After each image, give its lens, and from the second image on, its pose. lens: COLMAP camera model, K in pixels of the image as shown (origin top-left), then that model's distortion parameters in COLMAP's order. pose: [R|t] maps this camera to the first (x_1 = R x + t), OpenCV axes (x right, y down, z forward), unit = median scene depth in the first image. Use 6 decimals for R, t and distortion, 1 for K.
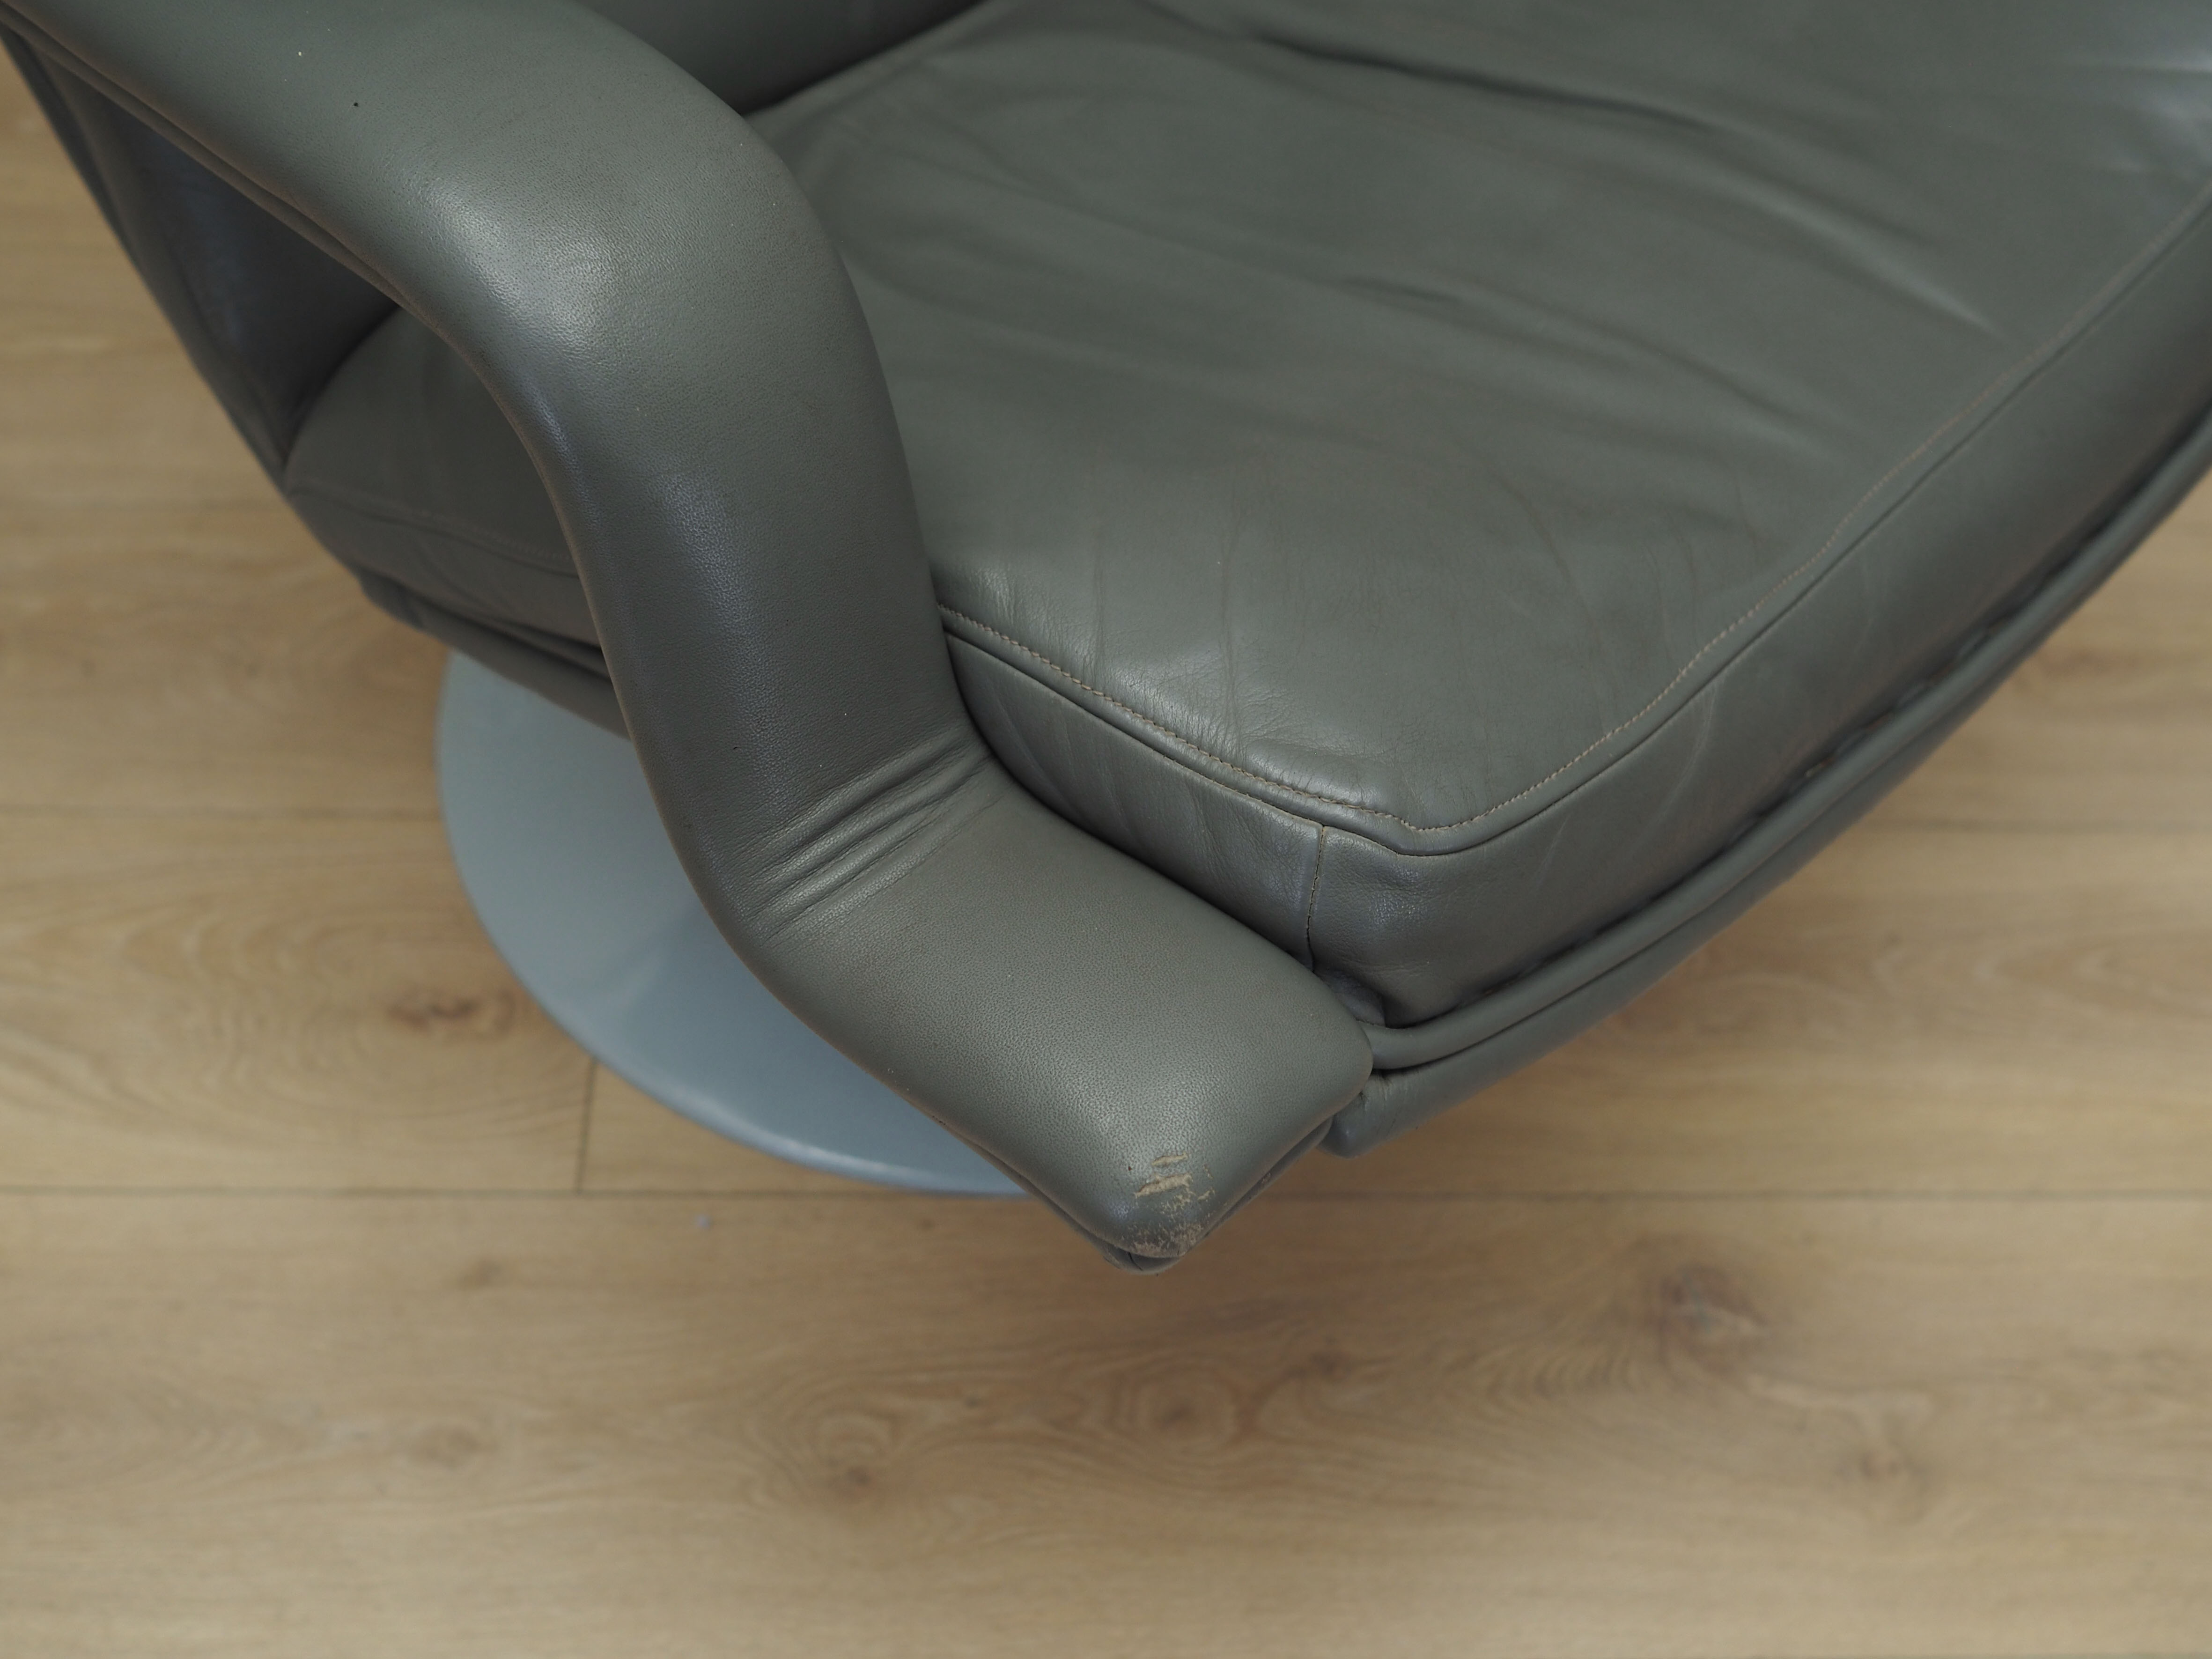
lens RADIAL K [[2247.2, 0, 1077.8], [0, 2247.2, 822.7], [0, 0, 1]] dist [-0.024453, 0.000000]
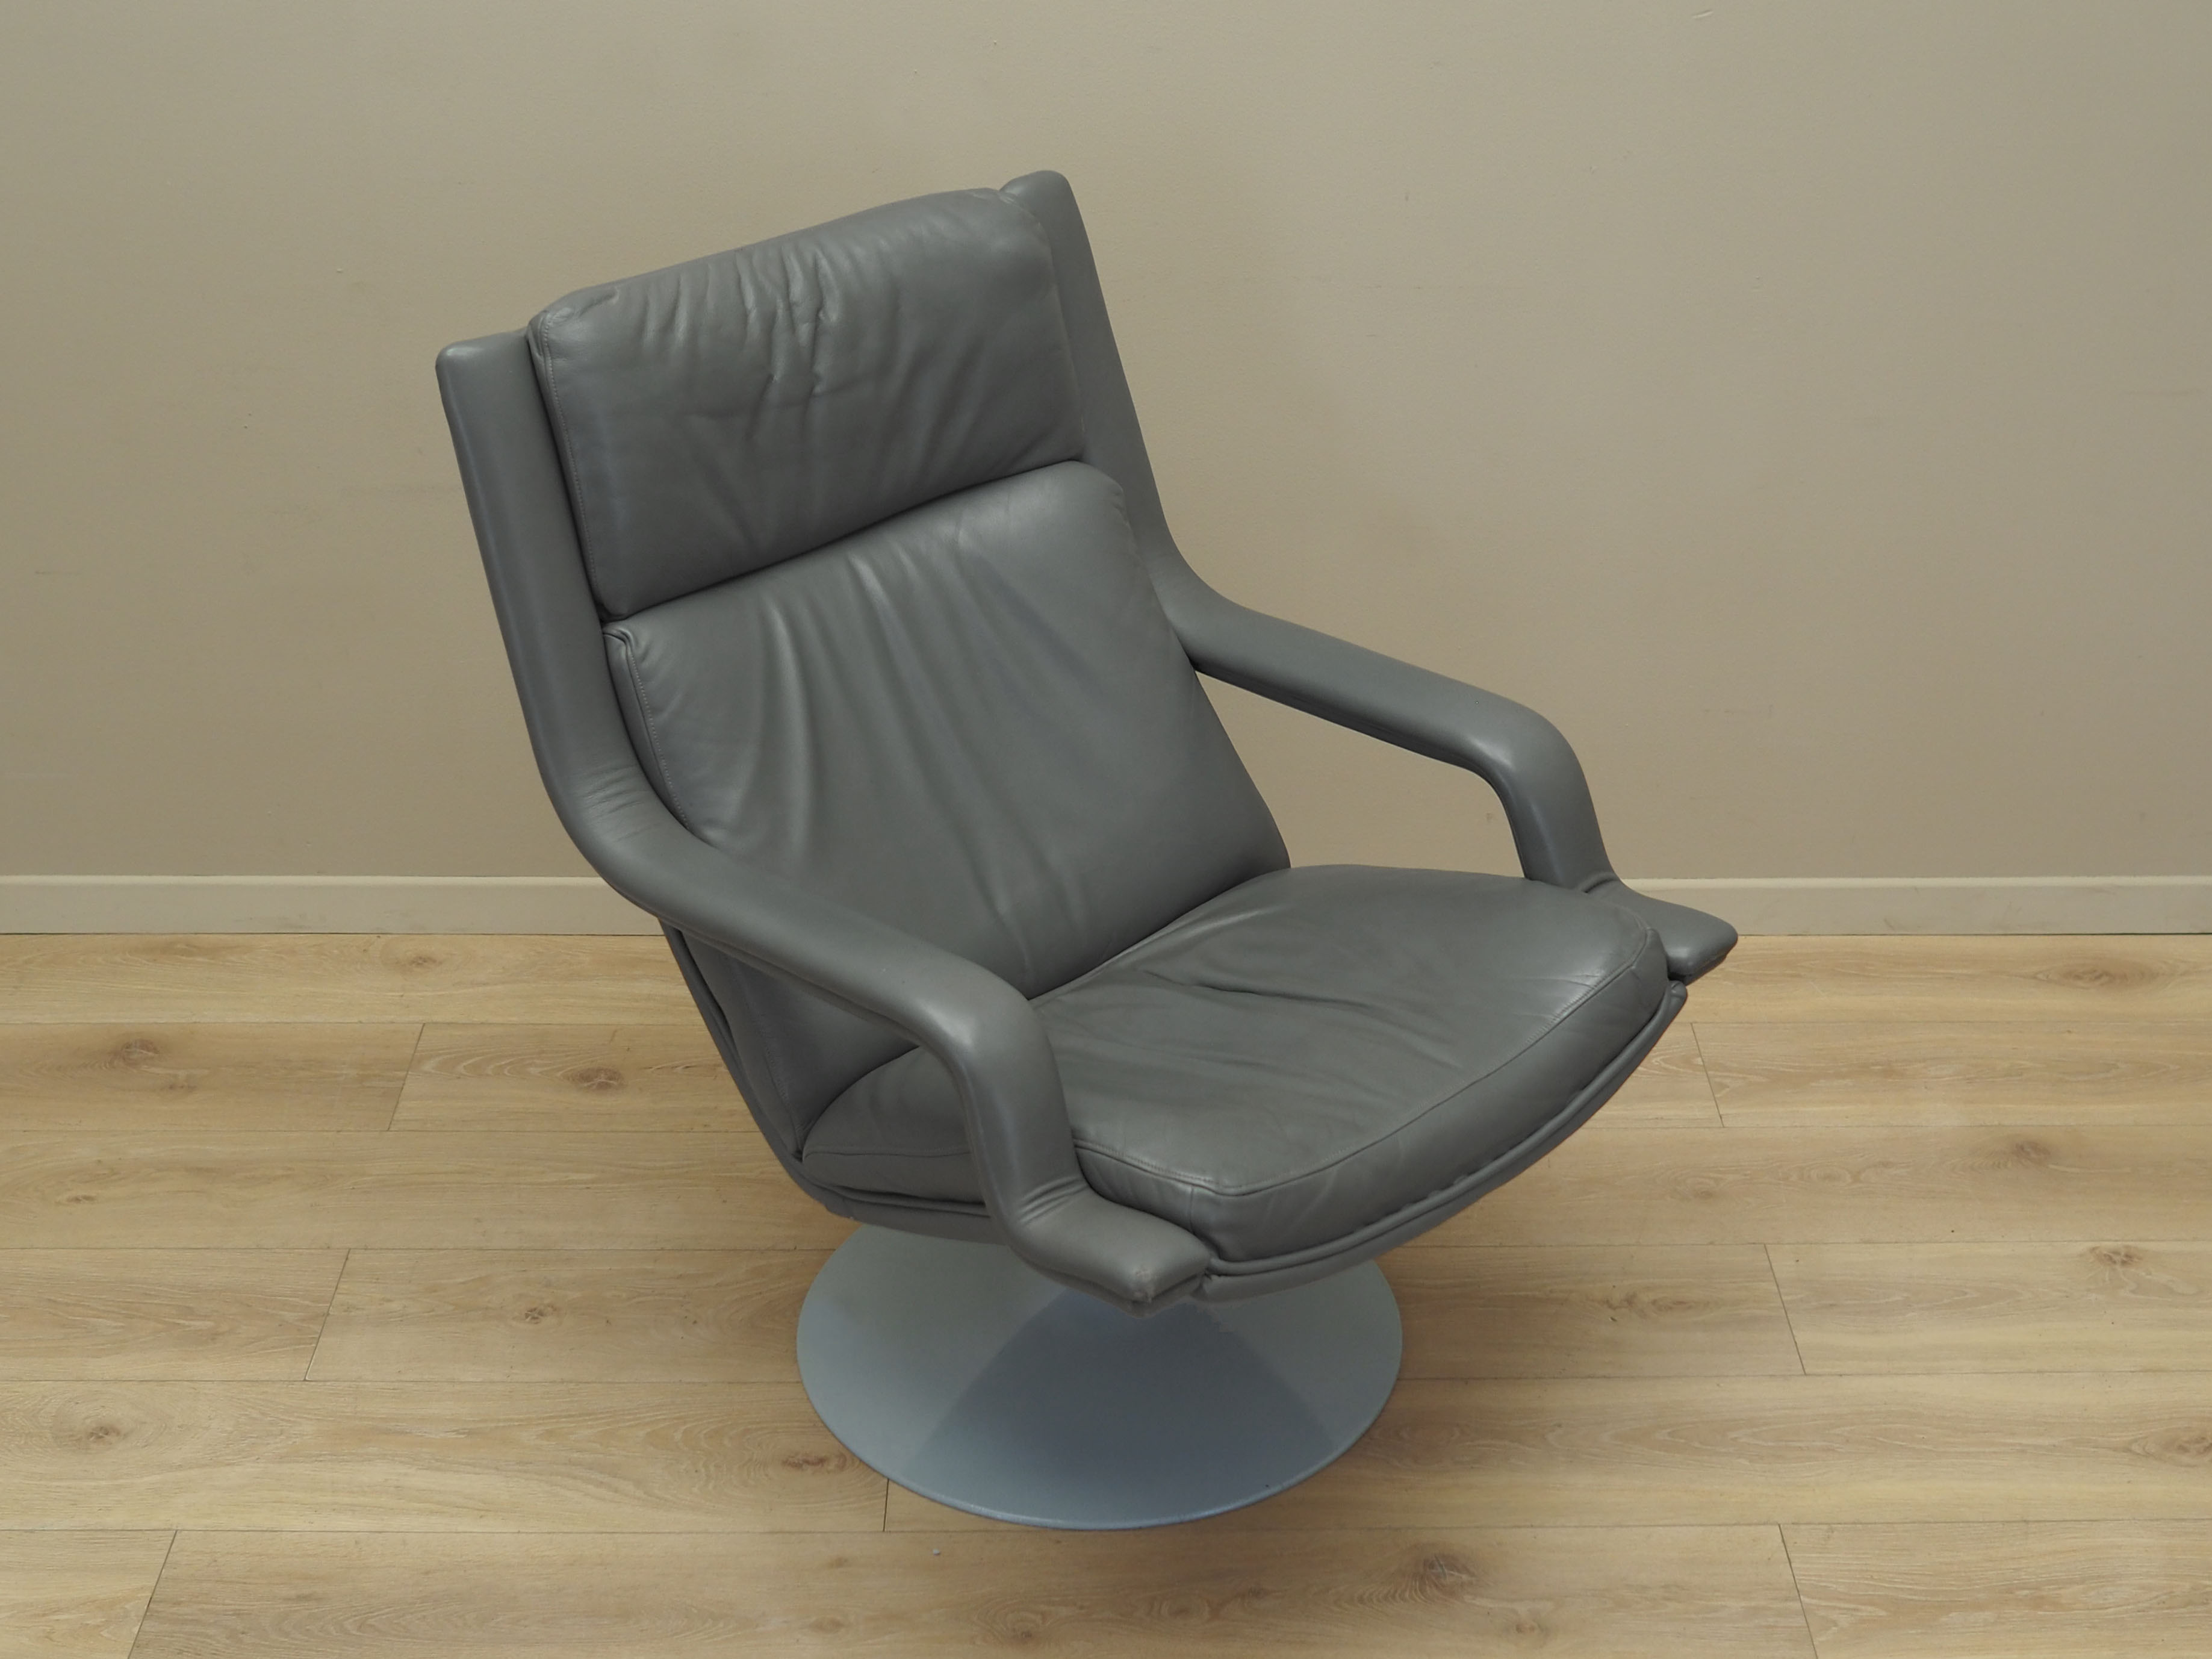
lens RADIAL K [[2532.5, 0, 1111.4], [0, 2532.5, 830.7], [0, 0, 1]] dist [-0.037328, 0.000000]
pose [[0.999564, -0.020828, -0.020947, 0.042921], [0.009691, 0.901091, -0.433522, 0.609946], [0.027905, 0.433130, 0.900899, -1.364369]]
